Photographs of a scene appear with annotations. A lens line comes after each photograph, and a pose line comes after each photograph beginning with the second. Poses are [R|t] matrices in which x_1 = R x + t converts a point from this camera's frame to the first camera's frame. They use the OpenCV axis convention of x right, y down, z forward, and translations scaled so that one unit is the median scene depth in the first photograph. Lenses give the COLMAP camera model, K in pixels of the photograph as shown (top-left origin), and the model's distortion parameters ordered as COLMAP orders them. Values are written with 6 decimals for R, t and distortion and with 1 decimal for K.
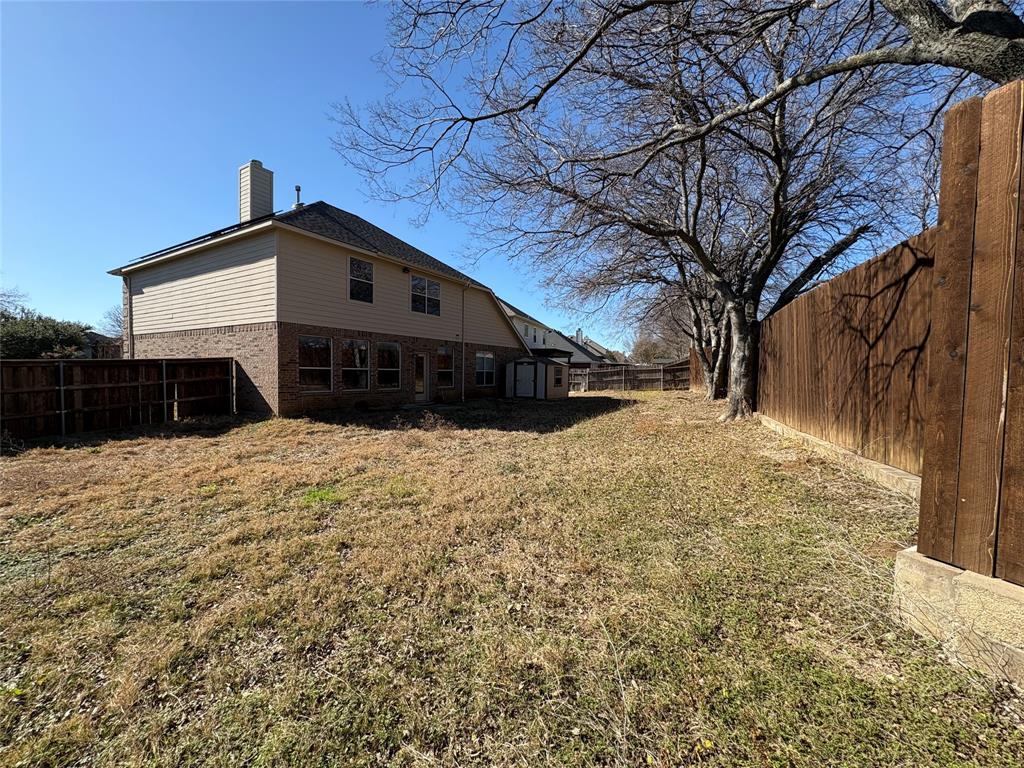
lens RADIAL K [[408.5, 0, 512.7], [0, 408.5, 389.5], [0, 0, 1]] dist [0.000585, 0.000006]
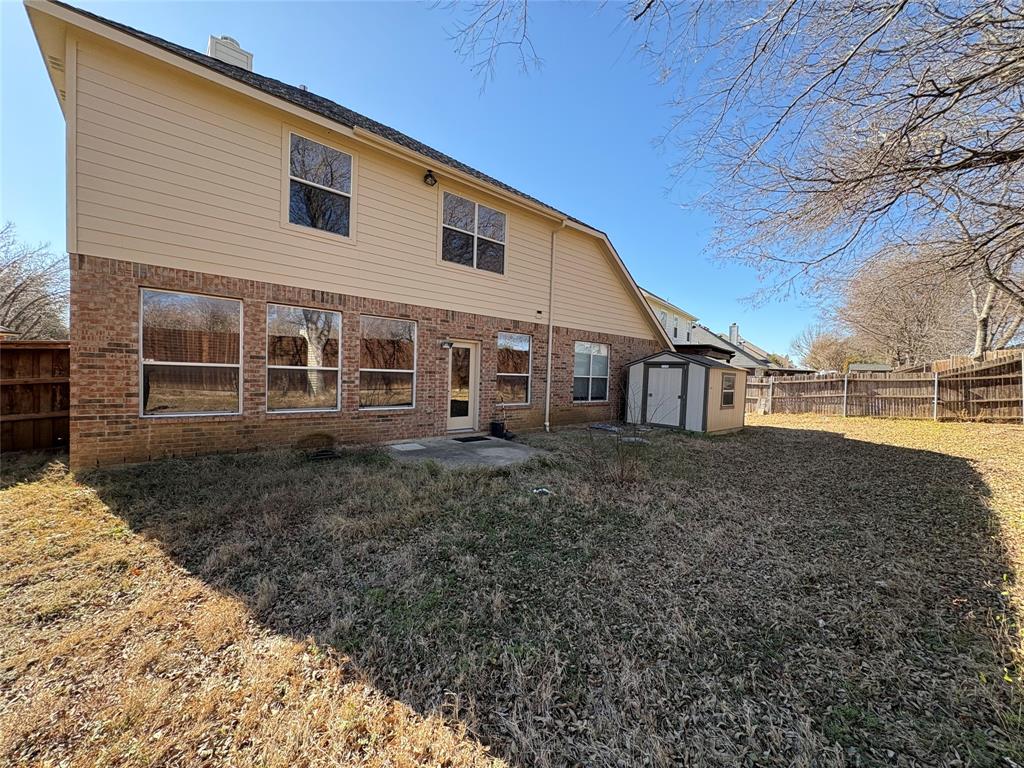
lens RADIAL K [[408.5, 0, 512.7], [0, 408.5, 389.5], [0, 0, 1]] dist [0.000585, 0.000006]
pose [[0.954269, 0.030157, -0.297424, -0.000556], [-0.033792, 0.999404, -0.007087, -0.020141], [0.297033, 0.016813, 0.954719, 0.415184]]
